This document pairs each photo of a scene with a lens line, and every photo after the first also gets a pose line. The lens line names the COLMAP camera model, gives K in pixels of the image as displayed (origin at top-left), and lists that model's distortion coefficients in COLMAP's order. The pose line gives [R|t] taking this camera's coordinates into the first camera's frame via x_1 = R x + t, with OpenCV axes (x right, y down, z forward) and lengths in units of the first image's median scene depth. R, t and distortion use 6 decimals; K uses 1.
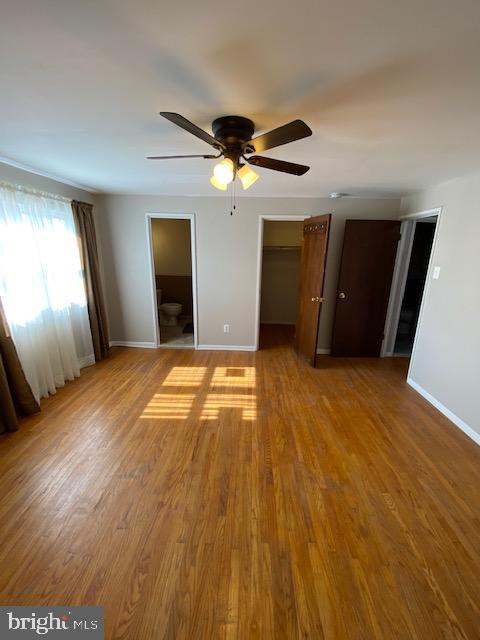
lens RADIAL K [[255.9, 0, 238.2], [0, 255.9, 320.5], [0, 0, 1]] dist [0.001679, 0.000013]
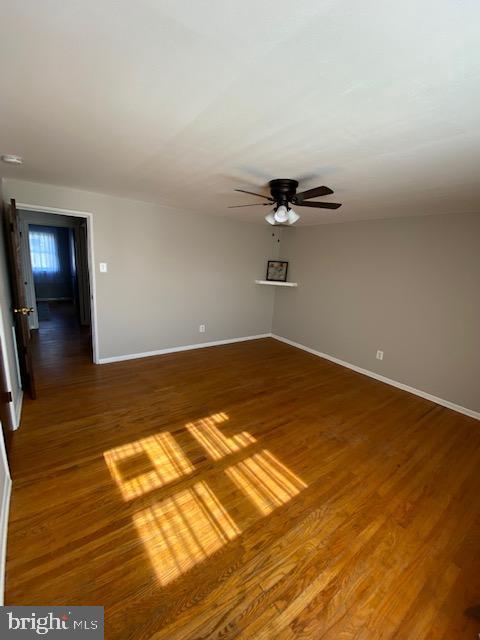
lens RADIAL K [[275.0, 0, 236.6], [0, 275.0, 319.8], [0, 0, 1]] dist [-0.005224, -0.000658]
pose [[-0.633904, -0.228874, 0.738771, -0.660596], [0.131645, 0.909341, 0.394676, -0.382019], [-0.762125, 0.347442, -0.546305, 1.276882]]
